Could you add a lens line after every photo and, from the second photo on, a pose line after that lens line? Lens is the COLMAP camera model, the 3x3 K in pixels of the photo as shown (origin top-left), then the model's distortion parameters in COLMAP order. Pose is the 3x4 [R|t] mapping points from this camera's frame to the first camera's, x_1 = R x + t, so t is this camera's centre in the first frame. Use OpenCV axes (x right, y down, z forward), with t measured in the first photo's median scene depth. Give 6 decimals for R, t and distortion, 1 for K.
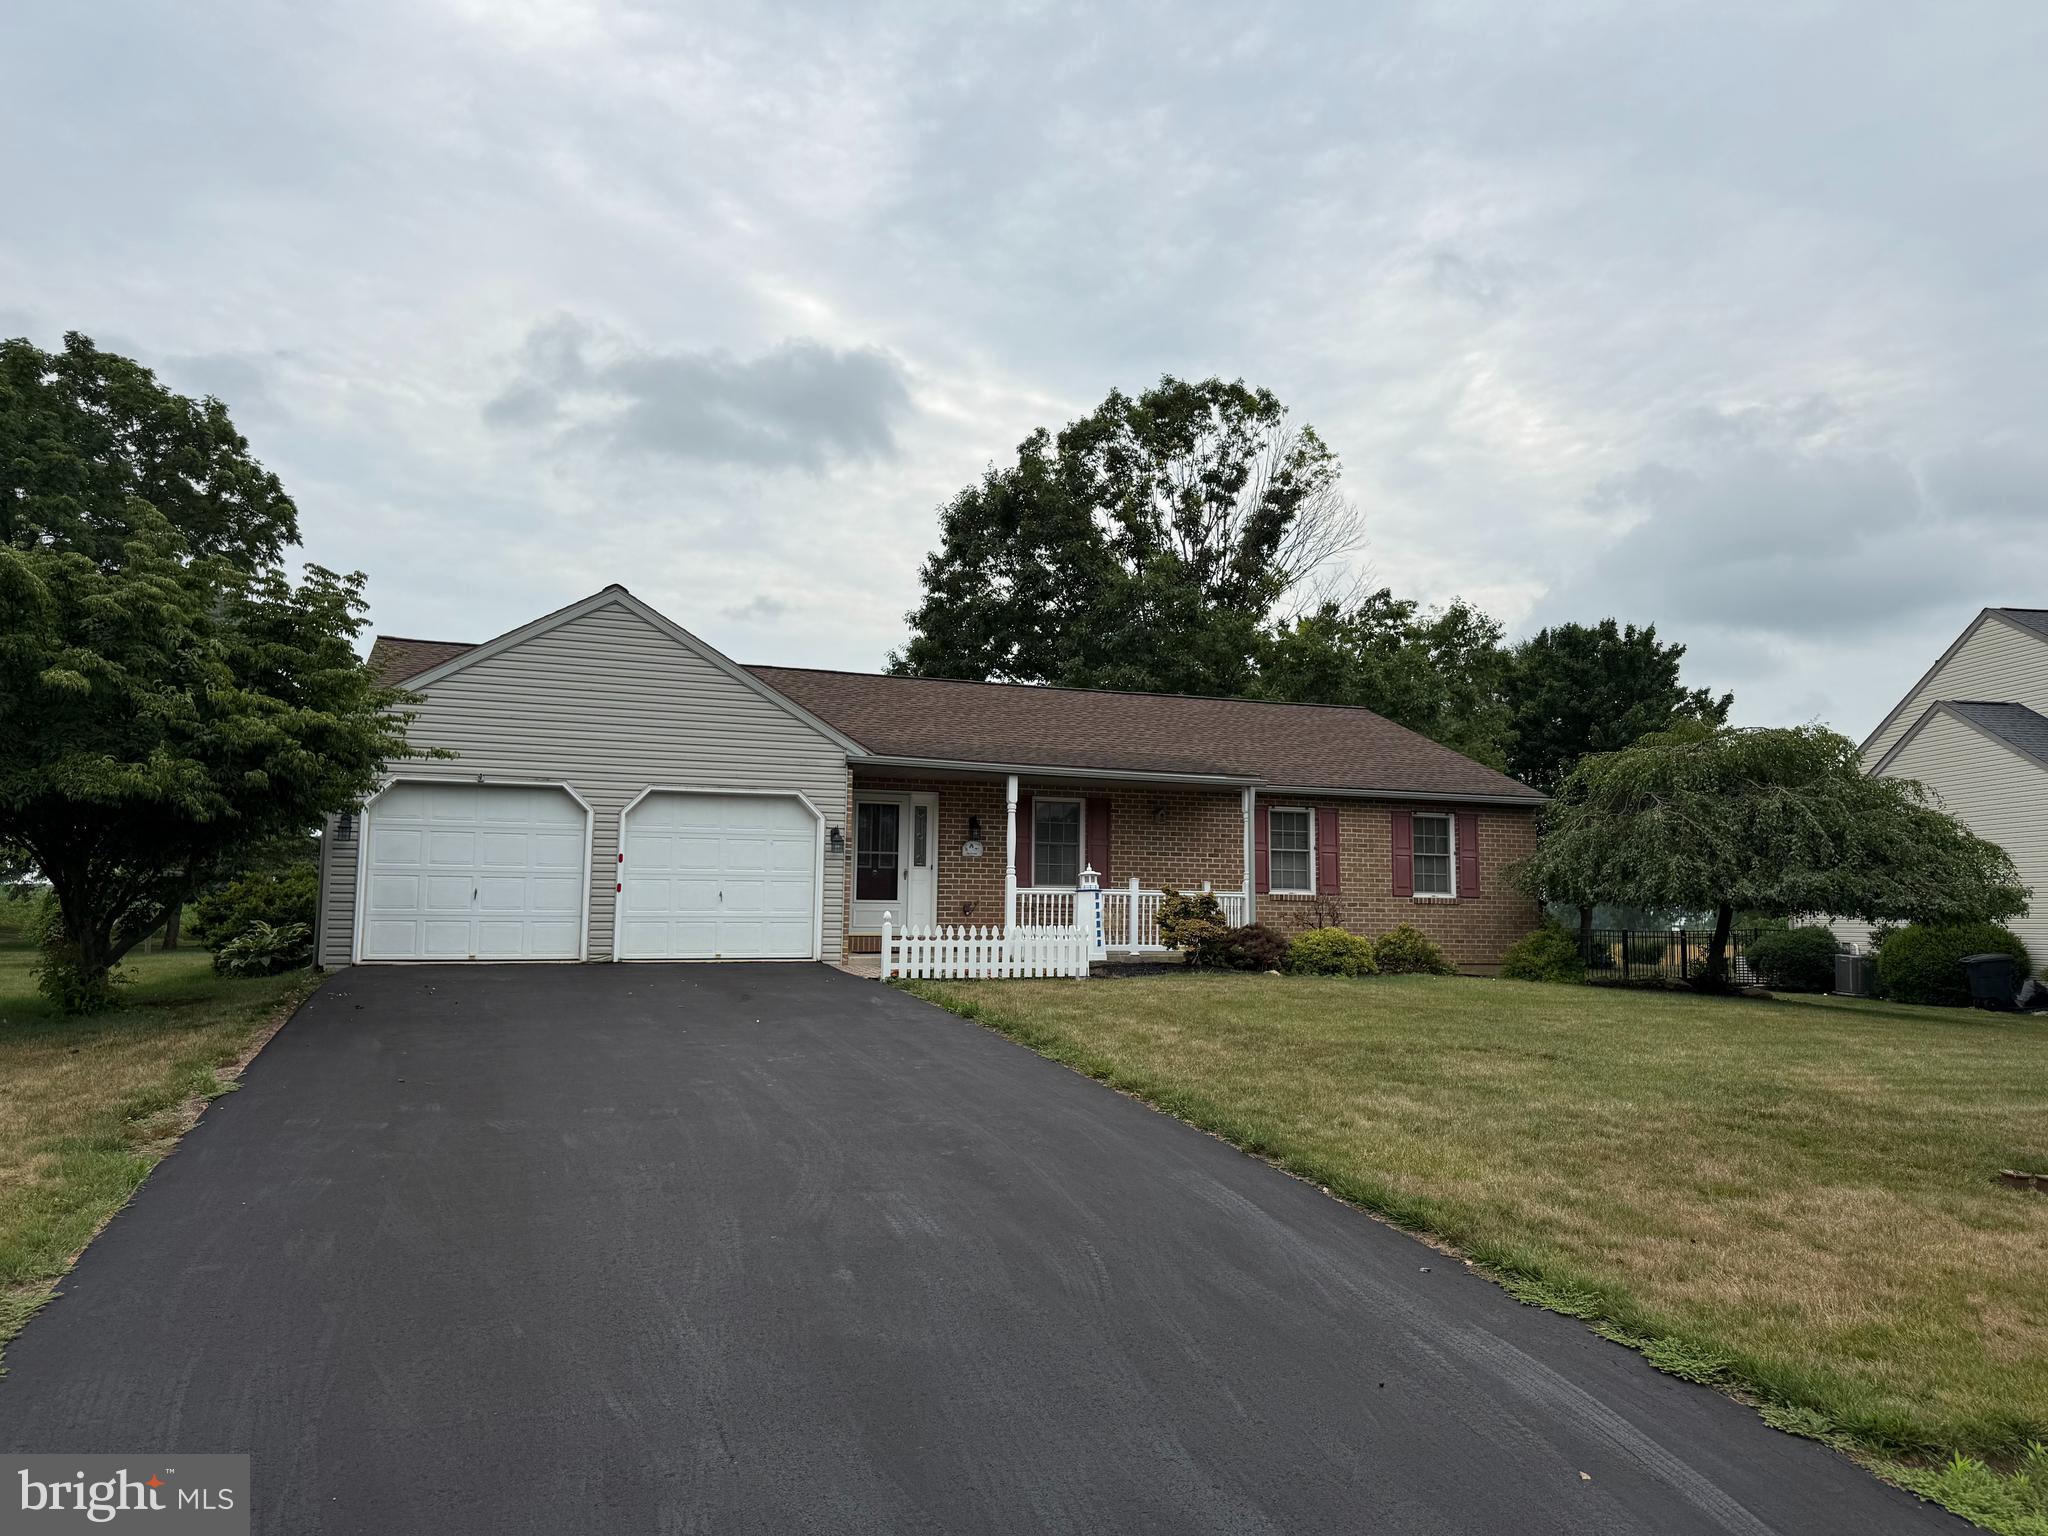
lens RADIAL K [[1439.3, 0, 1024.8], [0, 1439.3, 771.5], [0, 0, 1]] dist [0.050812, 0.000205]
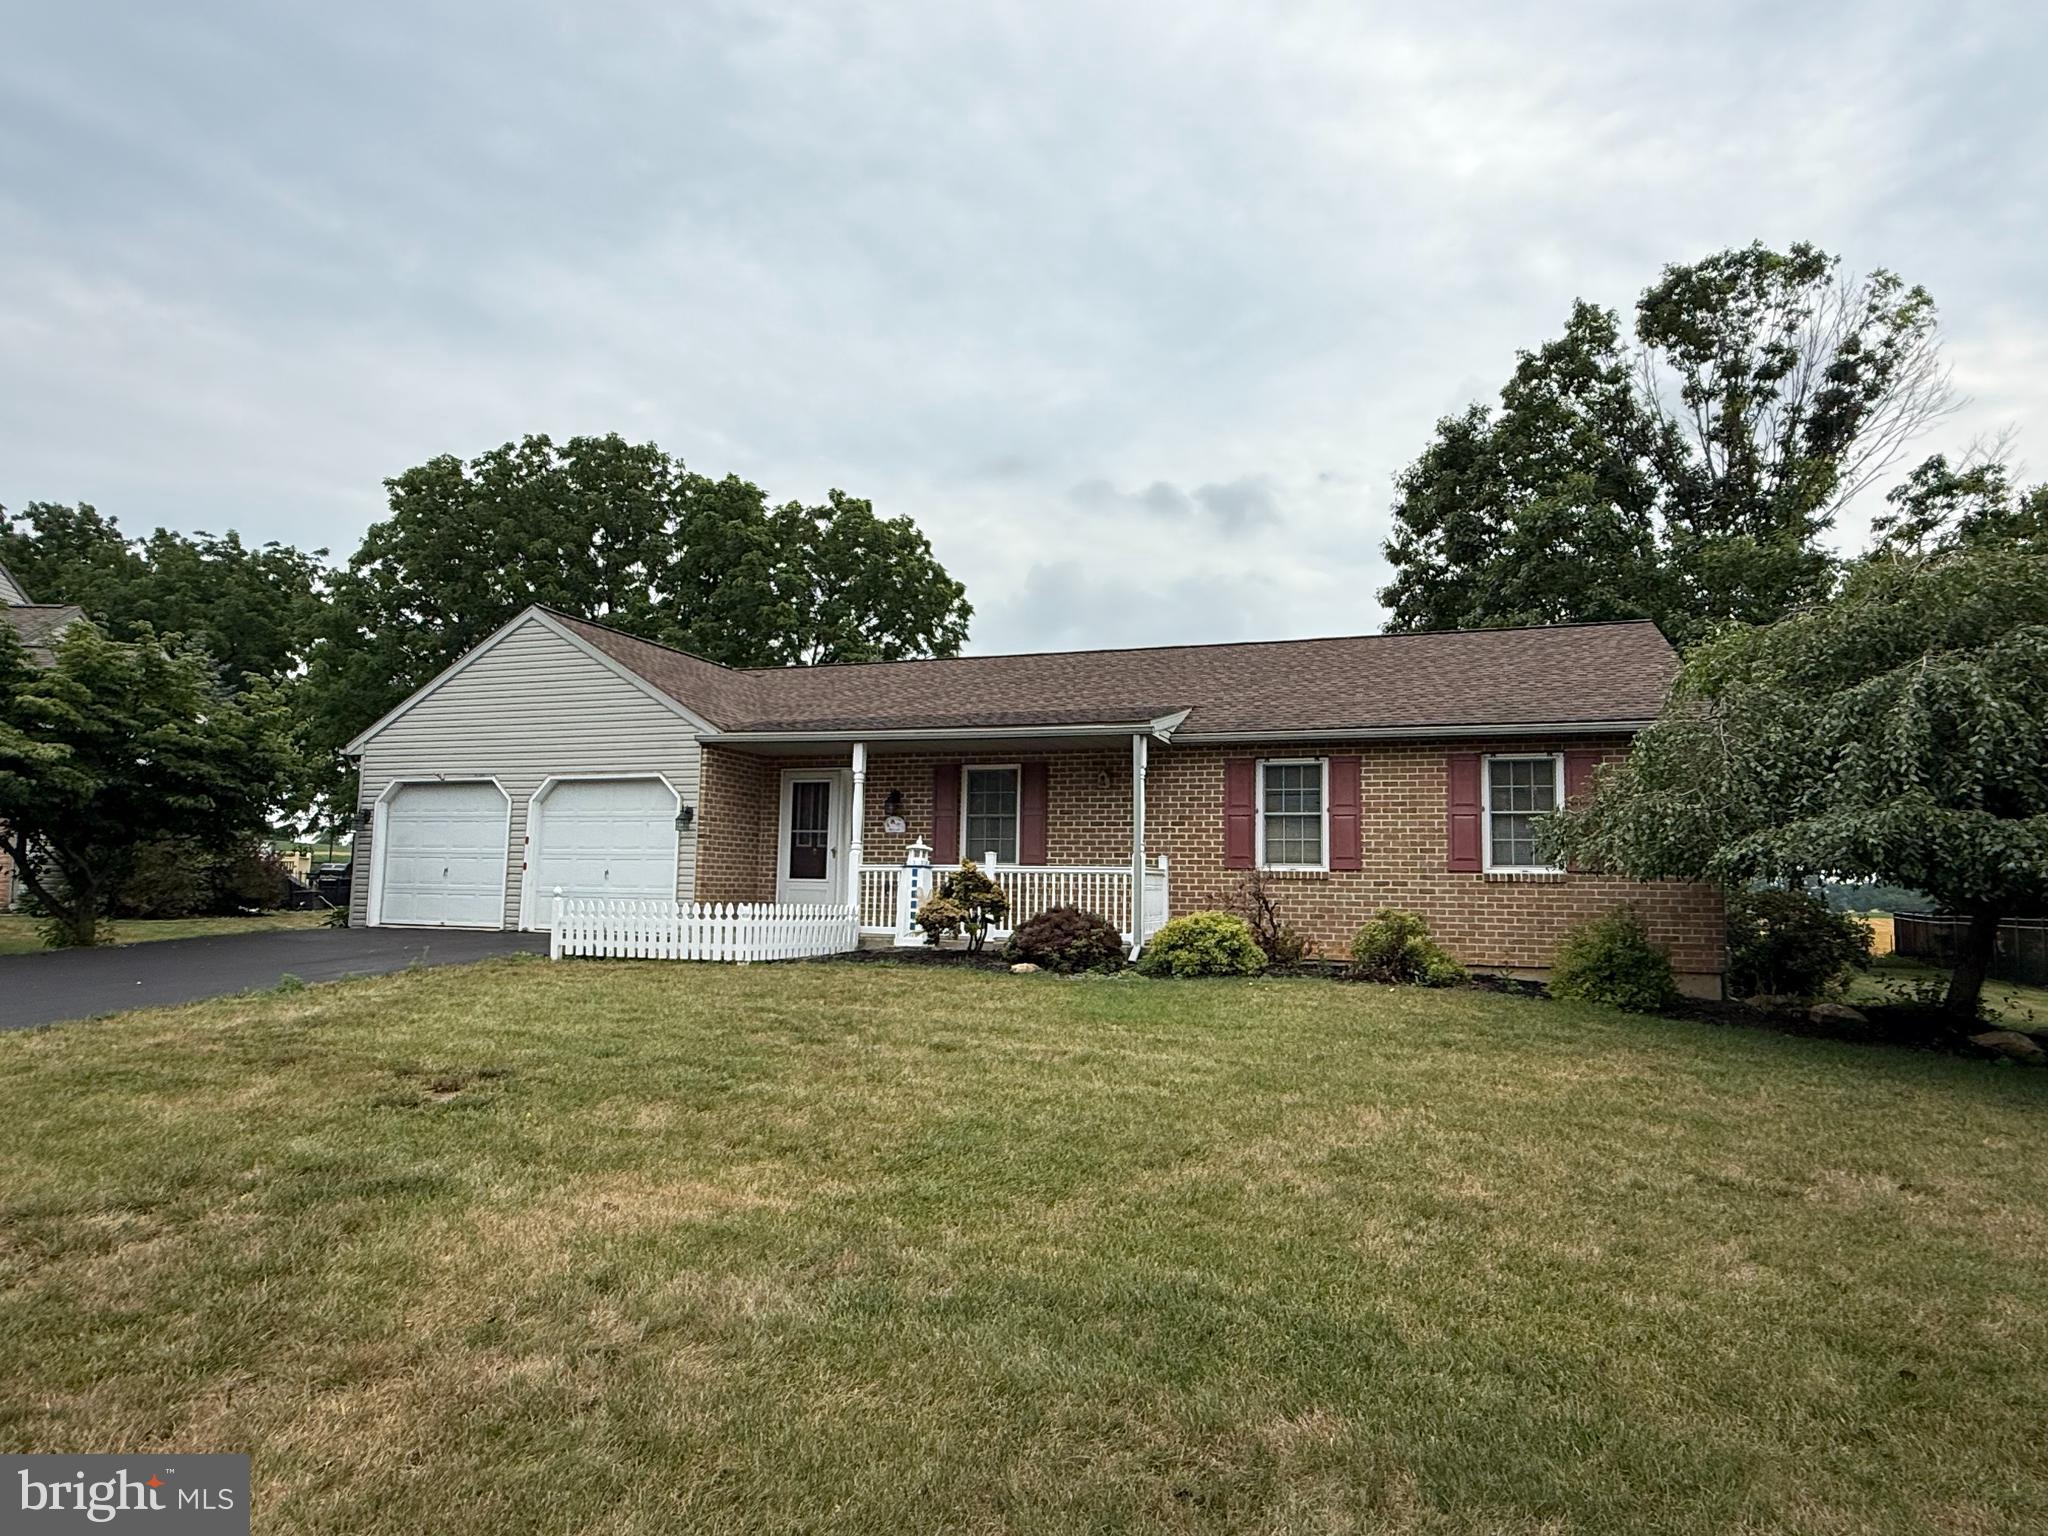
lens RADIAL K [[1243.5, 0, 1024.4], [0, 1243.5, 759.6], [0, 0, 1]] dist [-0.017450, 0.002053]
pose [[0.761377, -0.066341, -0.644906, 0.576114], [0.055093, 0.997773, -0.037598, 0.048397], [0.645964, -0.006903, 0.763337, 0.450048]]
